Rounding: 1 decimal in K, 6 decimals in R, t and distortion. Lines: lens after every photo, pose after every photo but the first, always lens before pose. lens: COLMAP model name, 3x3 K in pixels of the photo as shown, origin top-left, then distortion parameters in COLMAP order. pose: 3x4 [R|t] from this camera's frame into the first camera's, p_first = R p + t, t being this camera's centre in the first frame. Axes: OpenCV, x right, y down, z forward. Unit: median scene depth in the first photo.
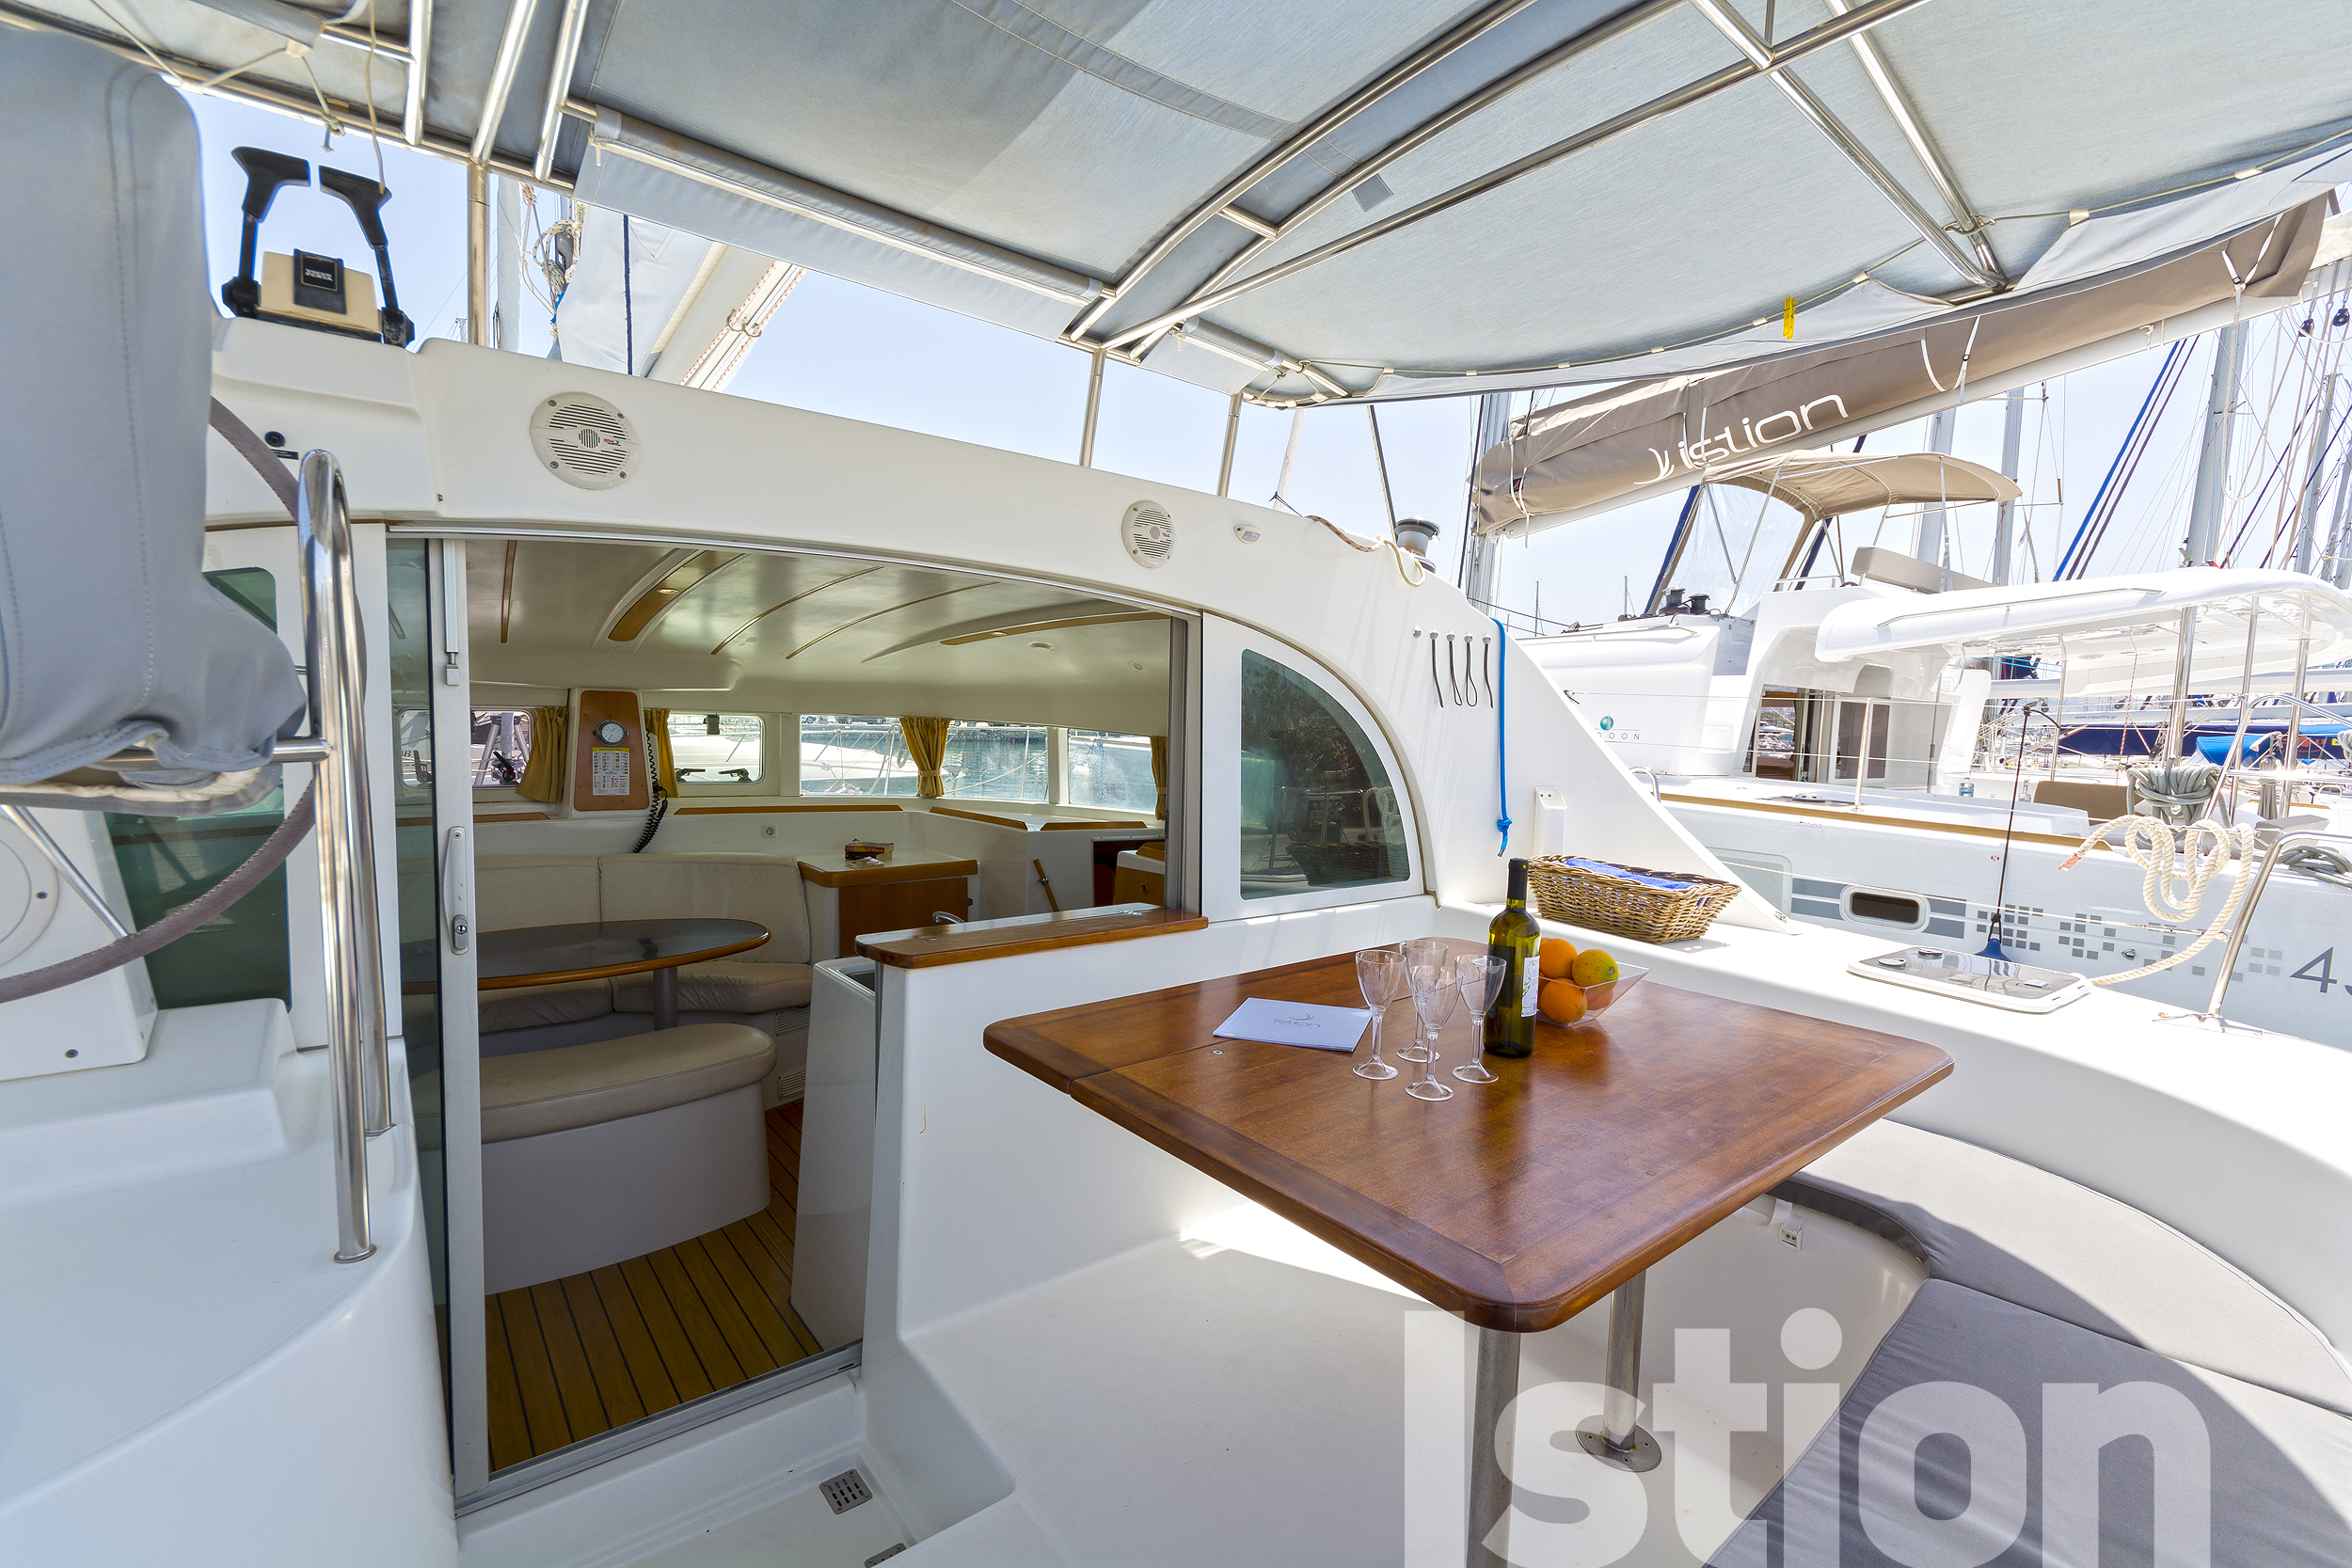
lens RADIAL K [[1021.6, 0, 1166.0], [0, 1021.6, 811.7], [0, 0, 1]] dist [-0.000510, 0.000122]
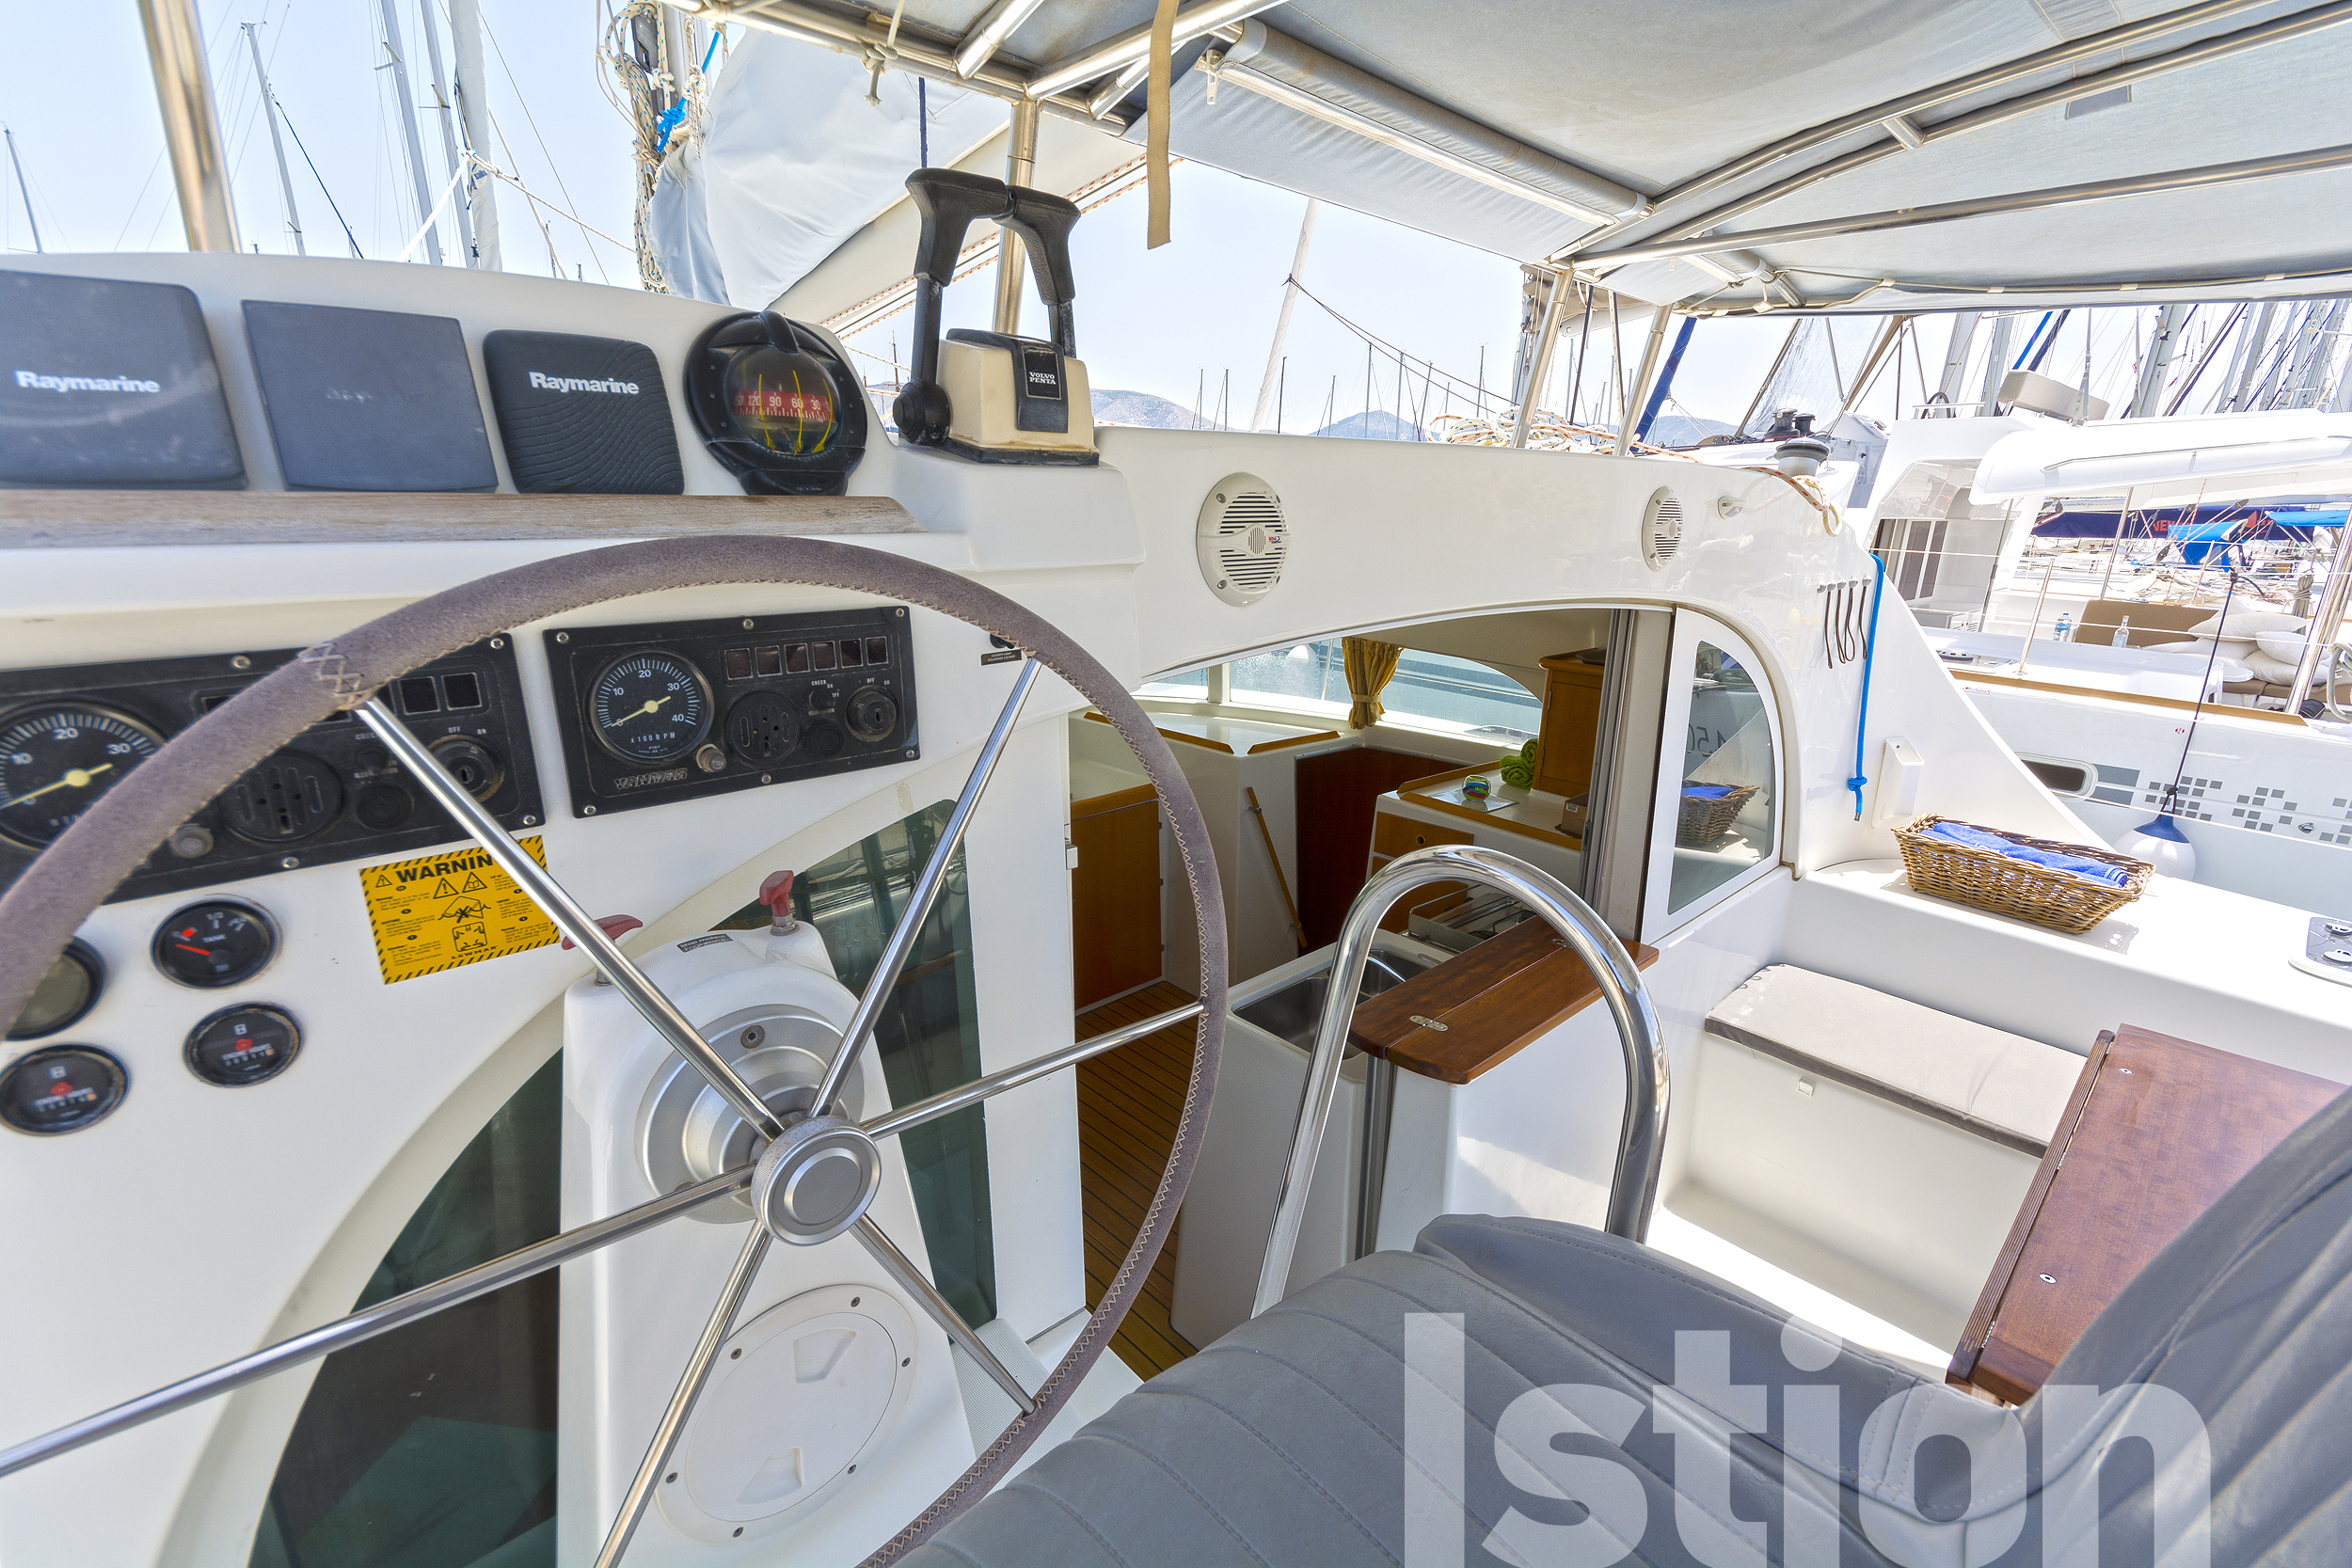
lens RADIAL K [[1037.1, 0, 1199.1], [0, 1037.1, 799.8], [0, 0, 1]] dist [0.001318, -0.000294]
pose [[0.996054, -0.042936, 0.077678, -0.230343], [0.027613, 0.981679, 0.188531, -0.111945], [-0.084349, -0.185642, 0.978990, 0.088482]]
